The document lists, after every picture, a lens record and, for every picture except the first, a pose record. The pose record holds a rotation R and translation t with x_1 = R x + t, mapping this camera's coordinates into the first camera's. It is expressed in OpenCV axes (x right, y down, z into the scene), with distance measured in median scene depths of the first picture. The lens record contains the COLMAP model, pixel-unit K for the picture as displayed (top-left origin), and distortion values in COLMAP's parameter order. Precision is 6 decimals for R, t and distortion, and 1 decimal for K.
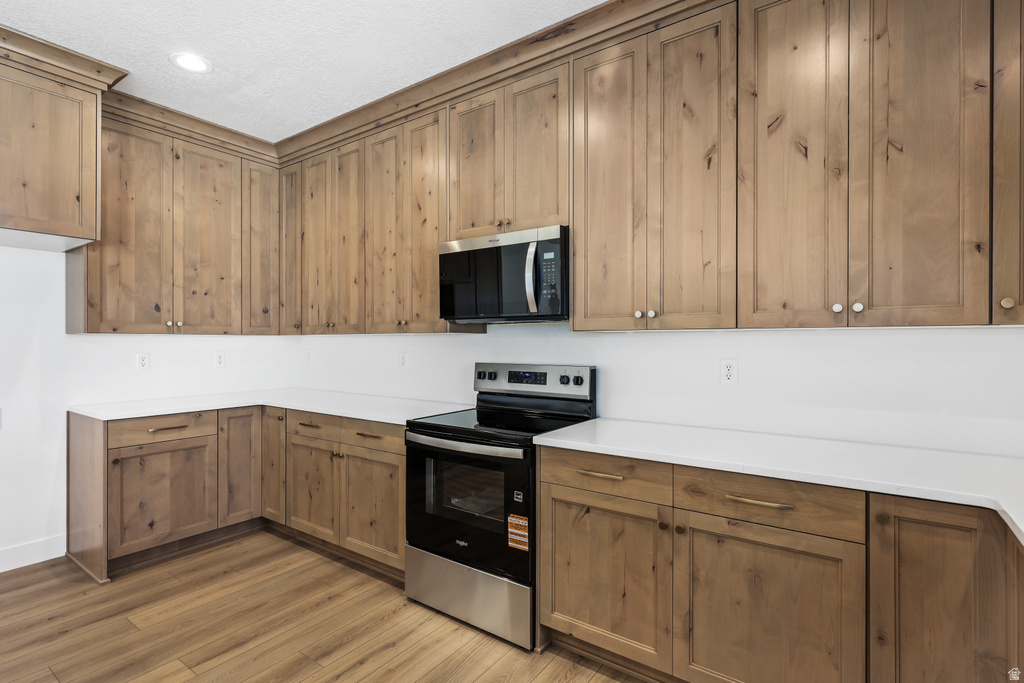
lens RADIAL K [[486.7, 0, 513.1], [0, 486.7, 344.9], [0, 0, 1]] dist [-0.003658, 0.001714]
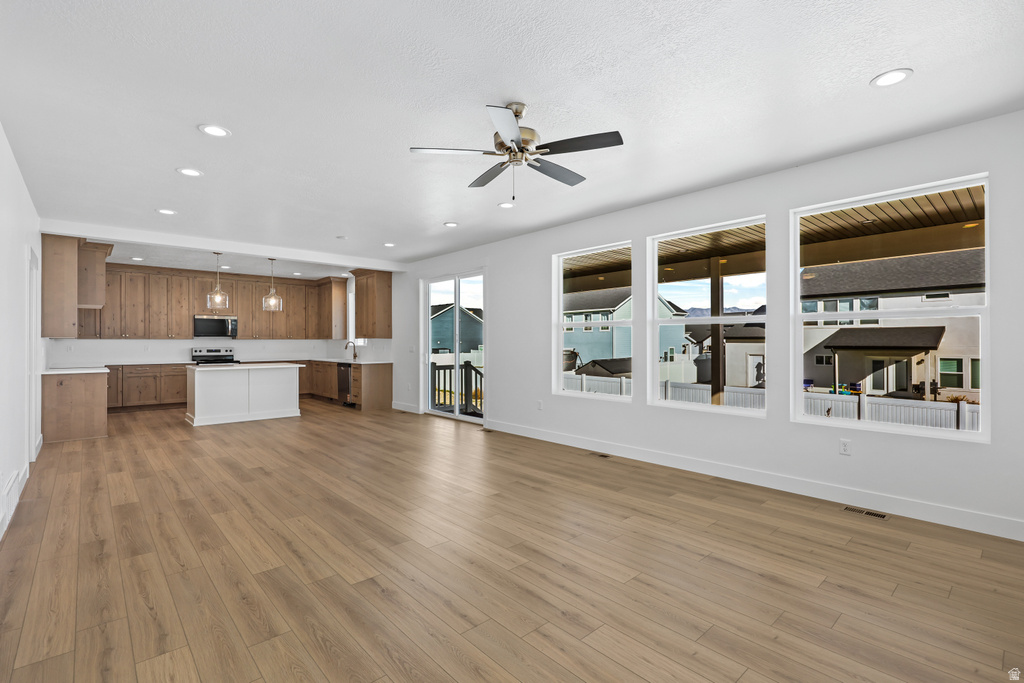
lens RADIAL K [[469.7, 0, 505.0], [0, 469.7, 340.6], [0, 0, 1]] dist [0.003309, -0.001508]
pose [[0.234748, 0.002940, 0.972052, -3.626531], [0.009371, 0.999942, -0.005287, 0.030424], [-0.972011, 0.010350, 0.234707, -2.512755]]
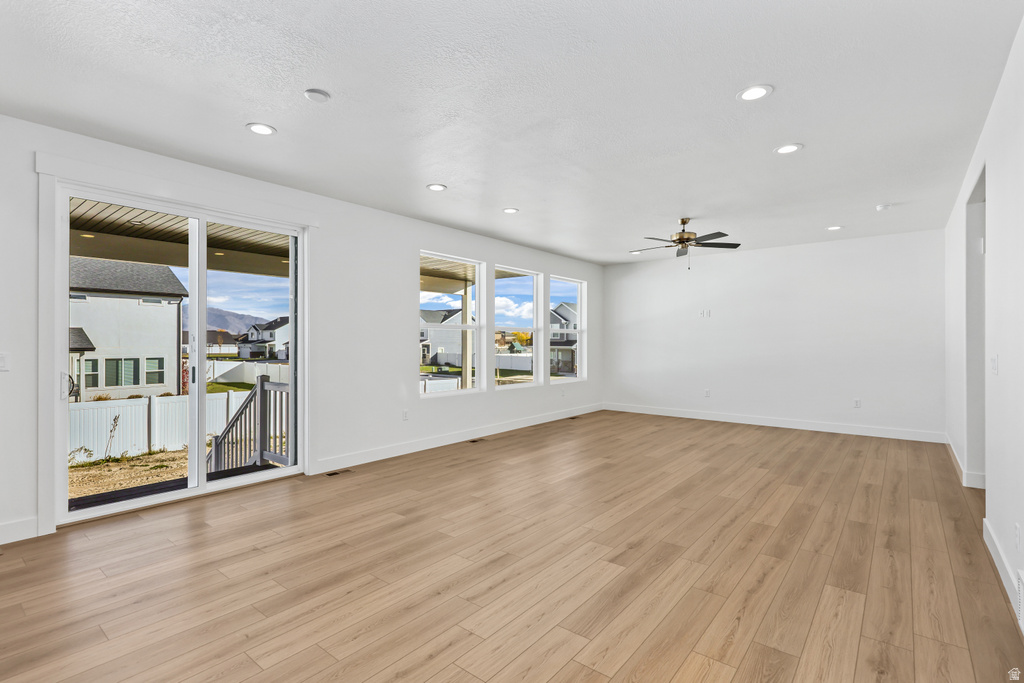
lens RADIAL K [[484.6, 0, 503.2], [0, 484.6, 340.6], [0, 0, 1]] dist [-0.002224, 0.000870]
pose [[-0.996482, 0.000107, 0.083811, -1.636340], [0.000444, 0.999992, 0.003996, 0.003178], [-0.083810, 0.004019, -0.996474, 0.355887]]
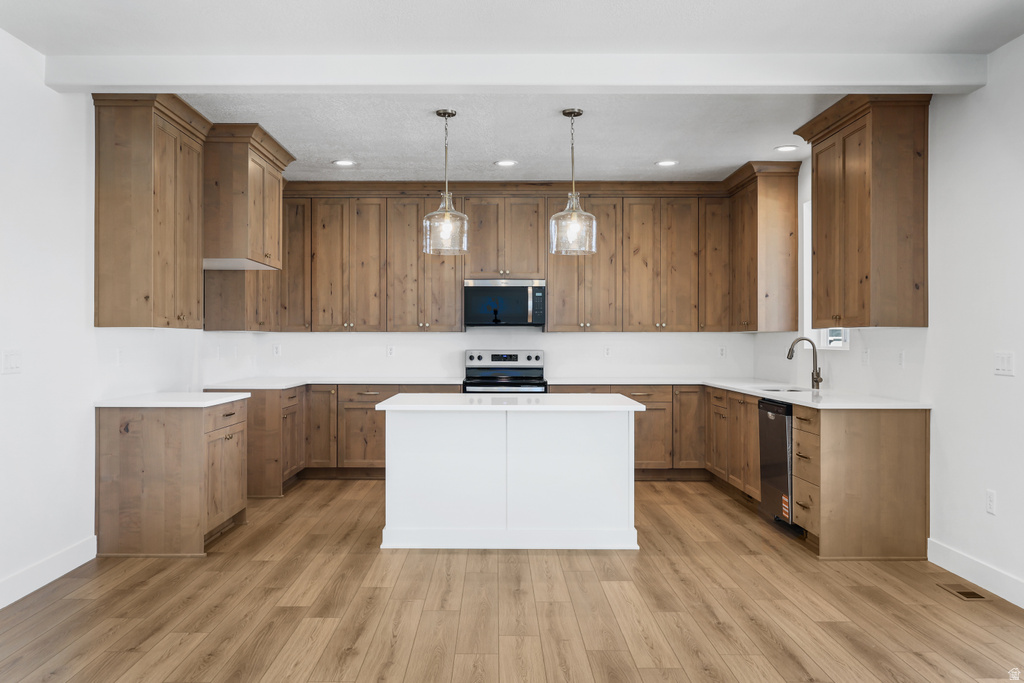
lens RADIAL K [[852.5, 0, 488.1], [0, 852.5, 339.9], [0, 0, 1]] dist [0.008292, -0.022679]
pose [[0.825317, 0.000066, 0.564670, -2.090115], [0.003713, 0.999978, -0.005543, 0.023130], [-0.564658, 0.006671, 0.825298, -1.786617]]
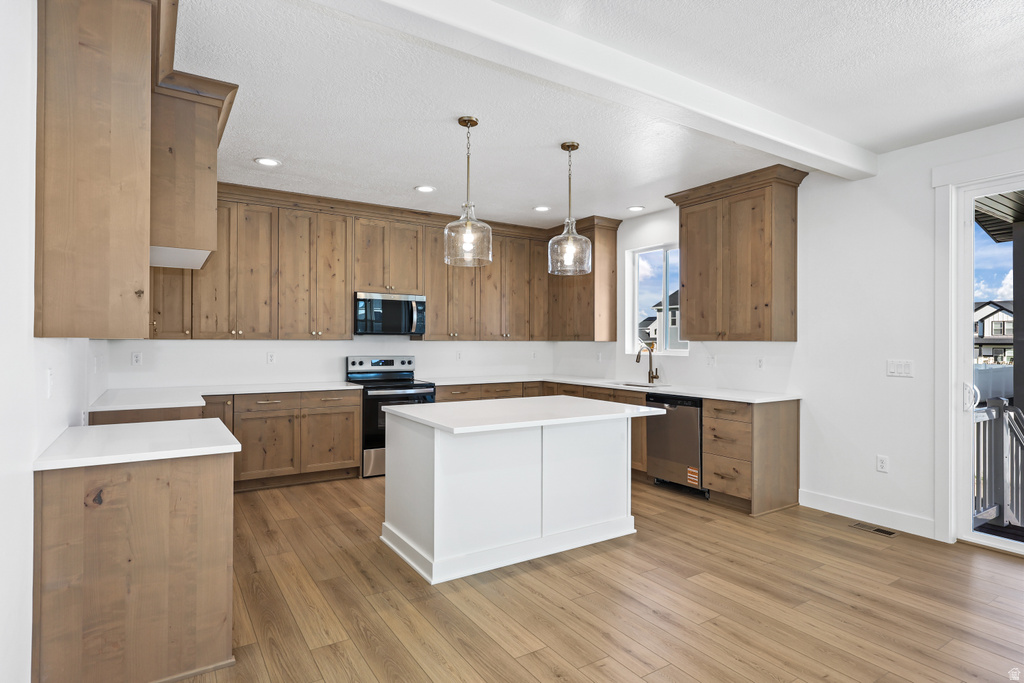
lens RADIAL K [[543.2, 0, 506.6], [0, 543.2, 340.4], [0, 0, 1]] dist [0.002577, -0.001594]
pose [[0.385092, 0.003058, 0.922873, -2.180302], [0.002479, 0.999987, -0.004348, -0.016564], [-0.922875, 0.003962, 0.385079, -0.386976]]
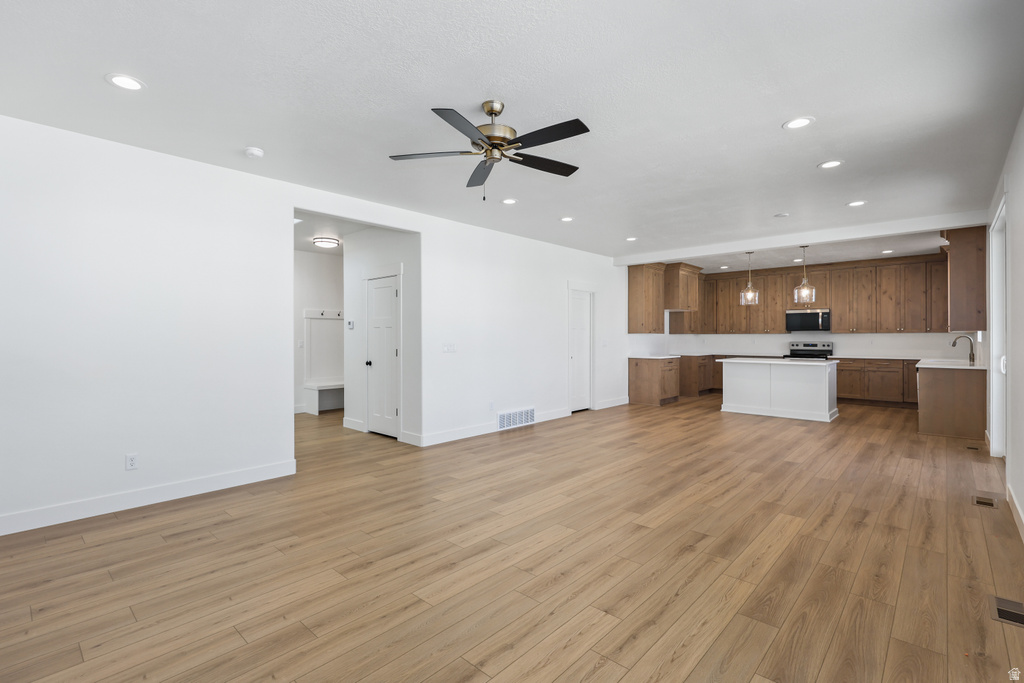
lens RADIAL K [[469.7, 0, 508.9], [0, 469.7, 336.6], [0, 0, 1]] dist [0.003309, -0.001508]
pose [[0.990485, -0.002138, -0.137604, -2.140958], [0.000991, 0.999964, -0.008405, 0.032910], [0.137617, 0.008189, 0.990452, -3.524638]]
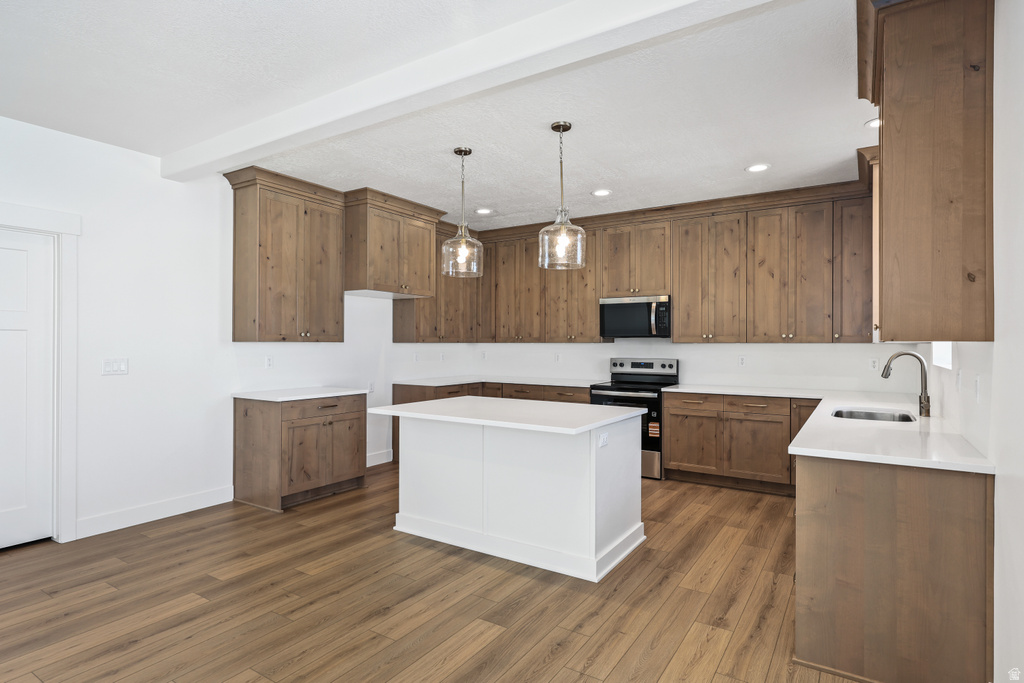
lens RADIAL K [[543.2, 0, 506.8], [0, 543.2, 343.4], [0, 0, 1]] dist [0.002577, -0.001594]
pose [[0.999577, 0.001819, 0.029029, -0.709357], [-0.001617, 0.999974, -0.007000, -0.008233], [-0.029041, 0.006951, 0.999554, -1.458912]]
